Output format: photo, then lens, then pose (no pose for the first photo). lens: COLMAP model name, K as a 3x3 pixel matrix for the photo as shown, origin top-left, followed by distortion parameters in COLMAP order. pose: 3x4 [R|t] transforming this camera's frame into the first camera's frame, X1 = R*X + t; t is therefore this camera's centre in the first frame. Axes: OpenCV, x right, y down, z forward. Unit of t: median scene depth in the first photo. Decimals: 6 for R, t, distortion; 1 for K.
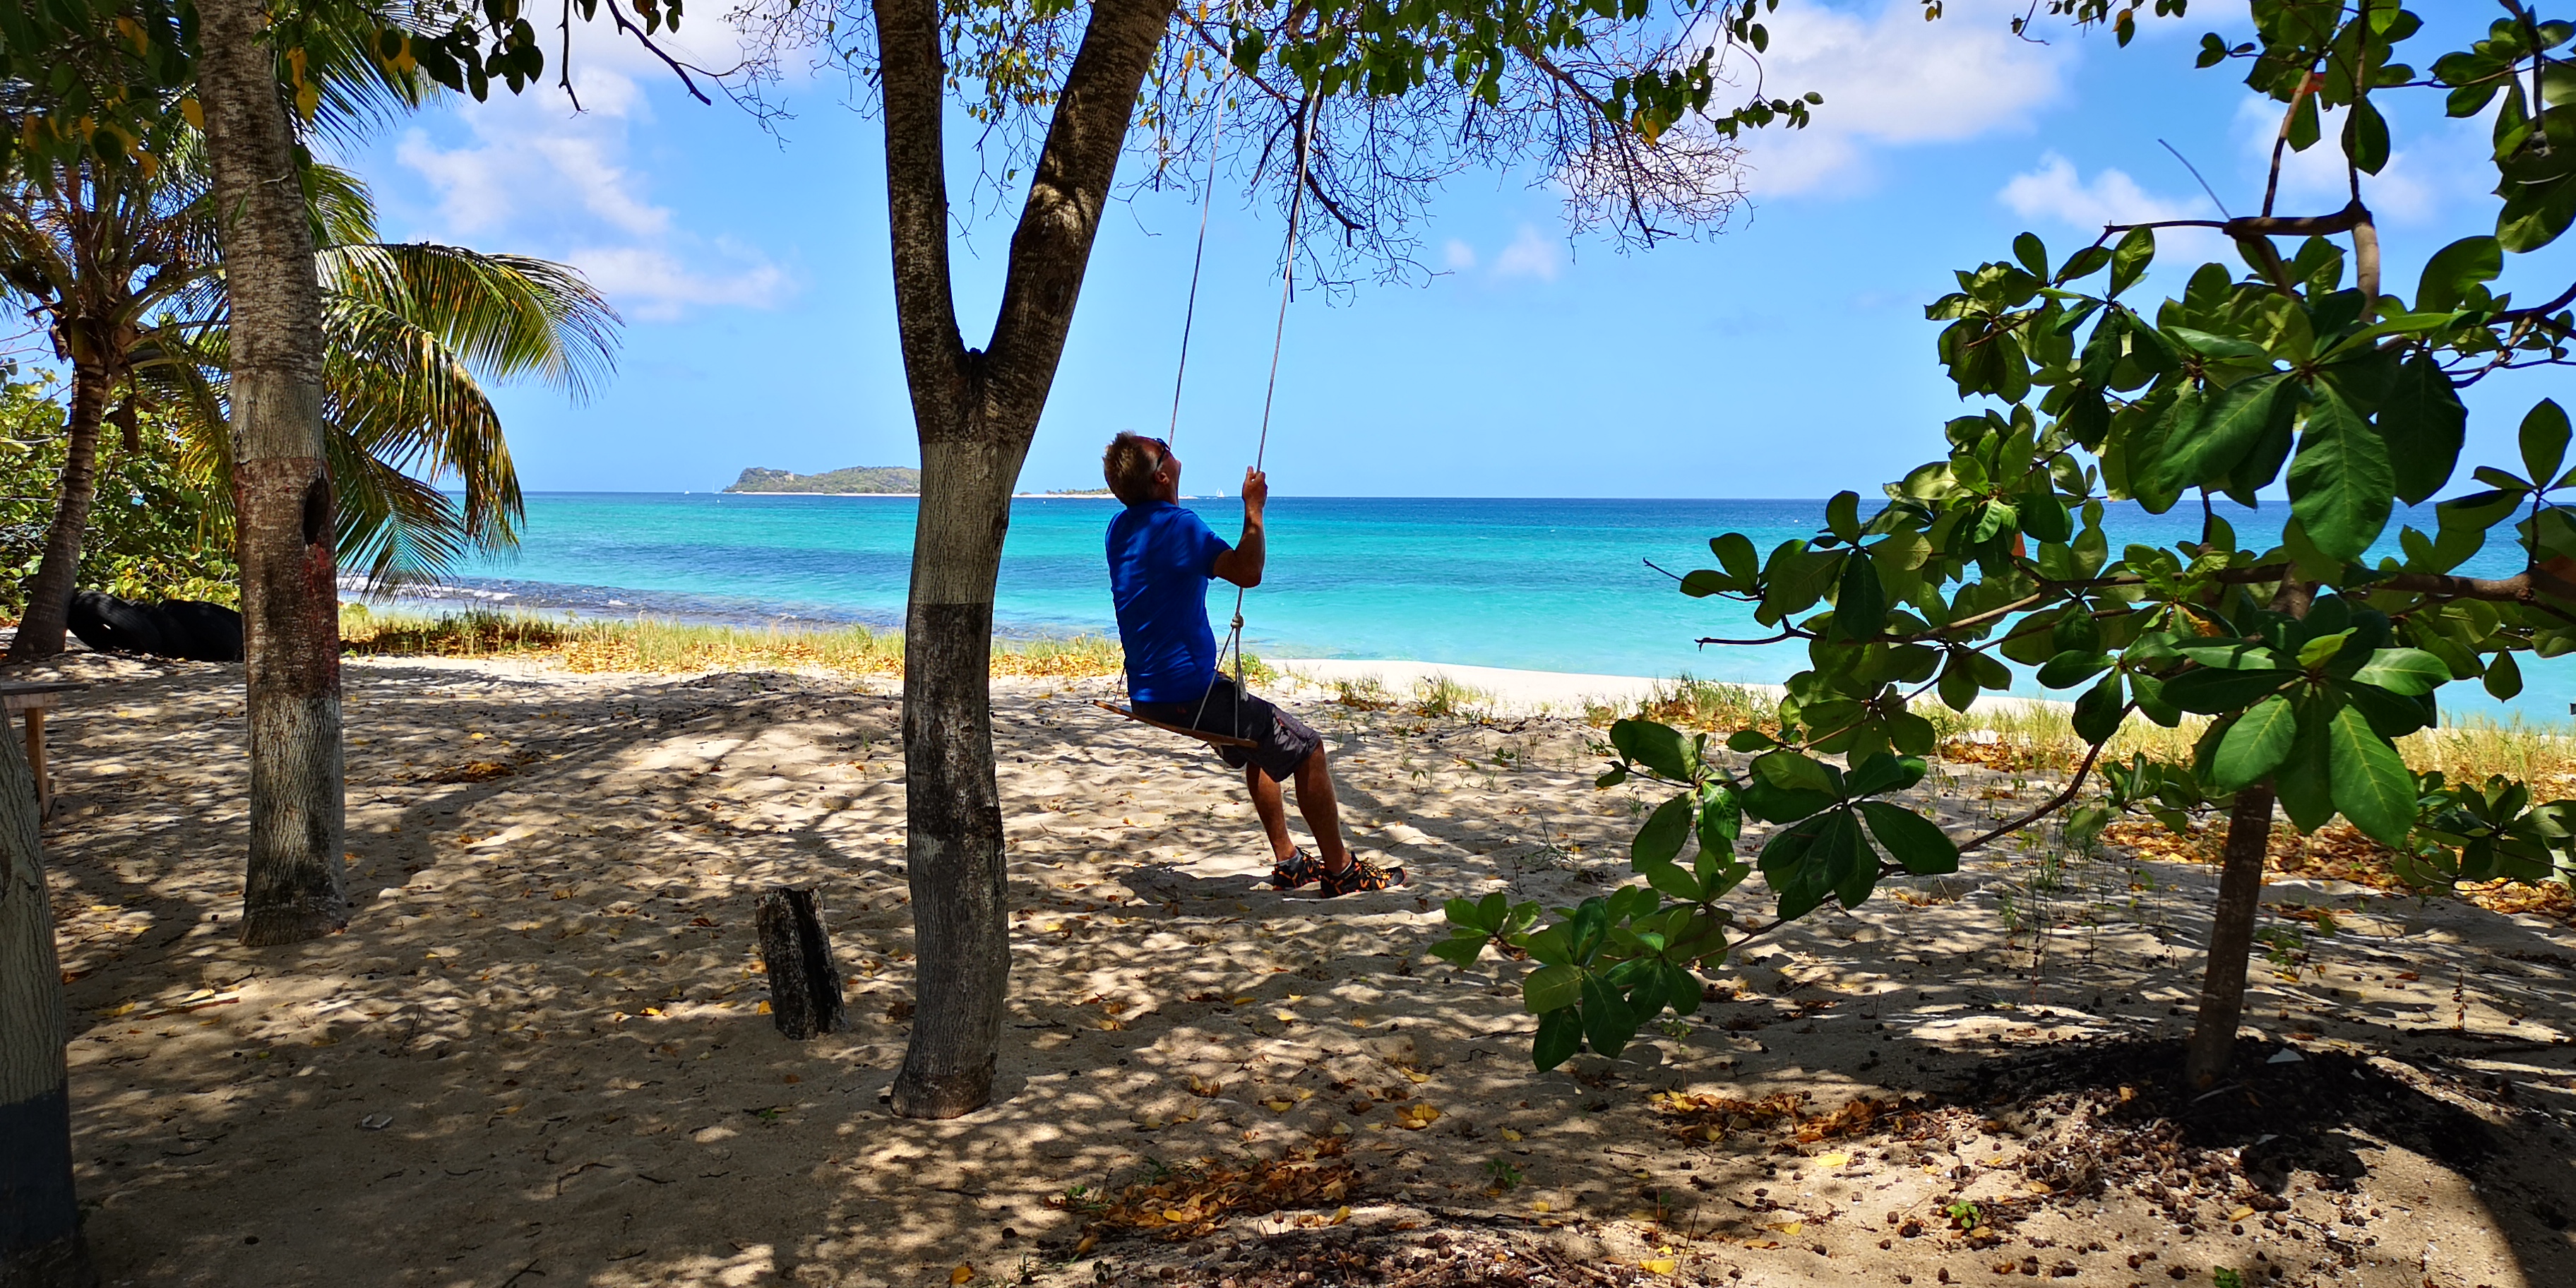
lens RADIAL K [[1887.9, 0, 1288.0], [0, 1887.9, 644.0], [0, 0, 1]] dist [0.023935, 0.002119]
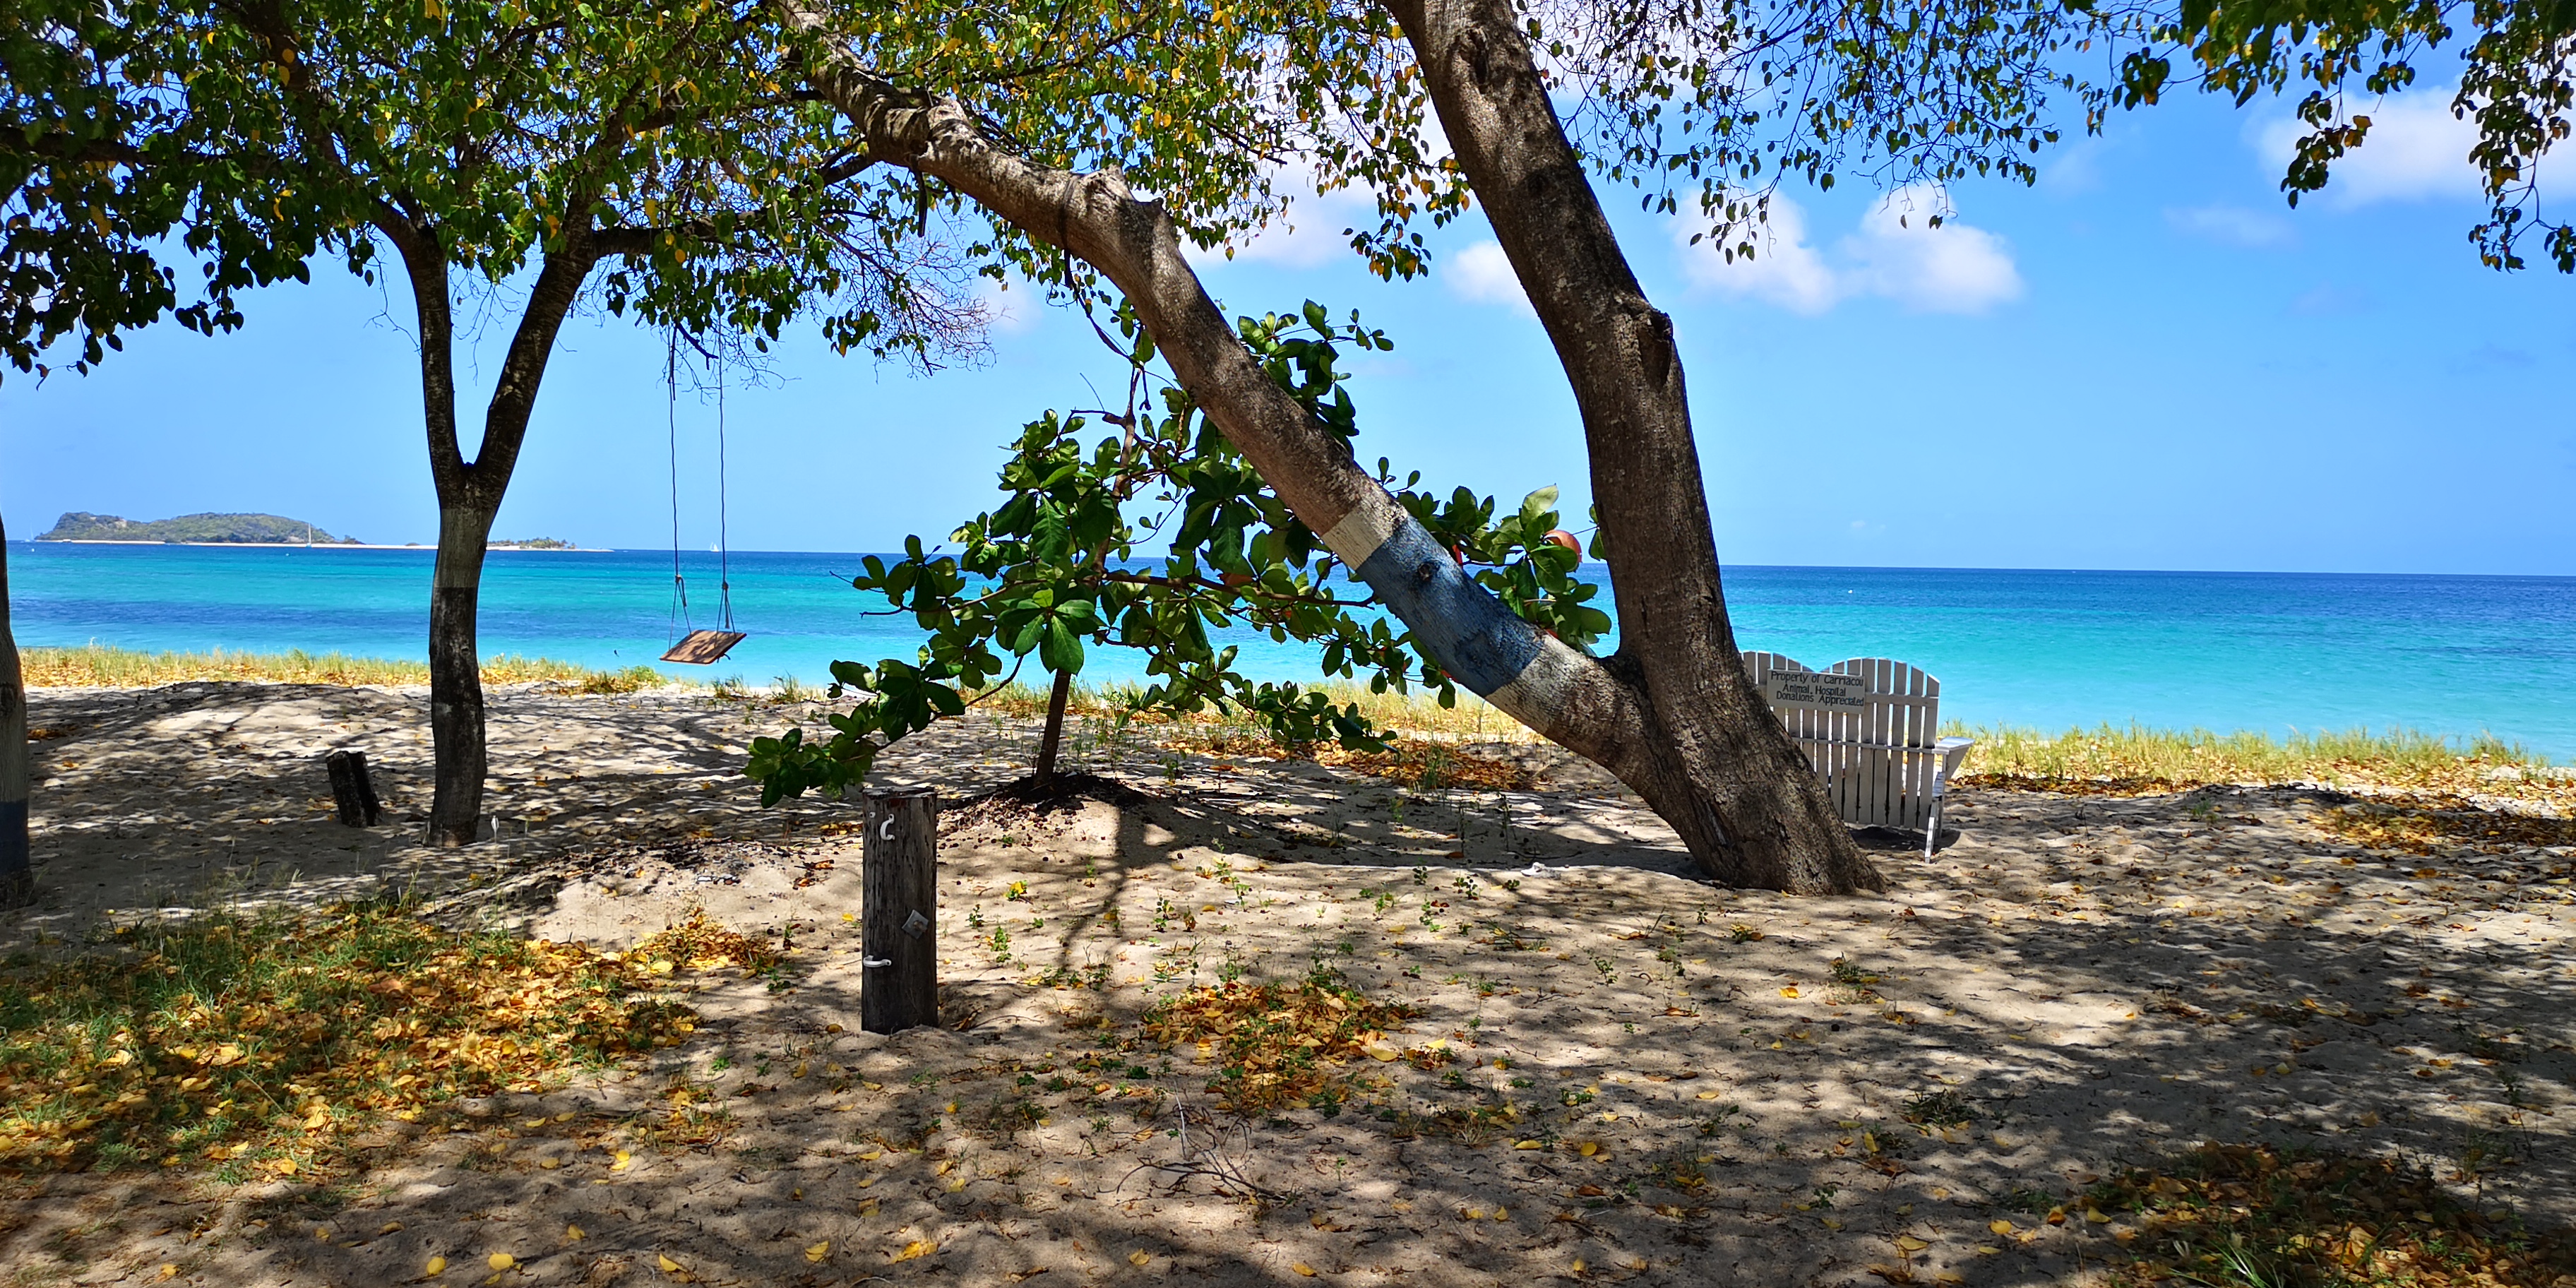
lens RADIAL K [[1888.8, 0, 1279.7], [0, 1888.8, 641.7], [0, 0, 1]] dist [0.028991, -0.005212]
pose [[0.958397, -0.002780, 0.285426, 0.086698], [0.011907, 0.999472, -0.030248, 0.108229], [-0.285191, 0.032388, 0.957923, -1.193748]]
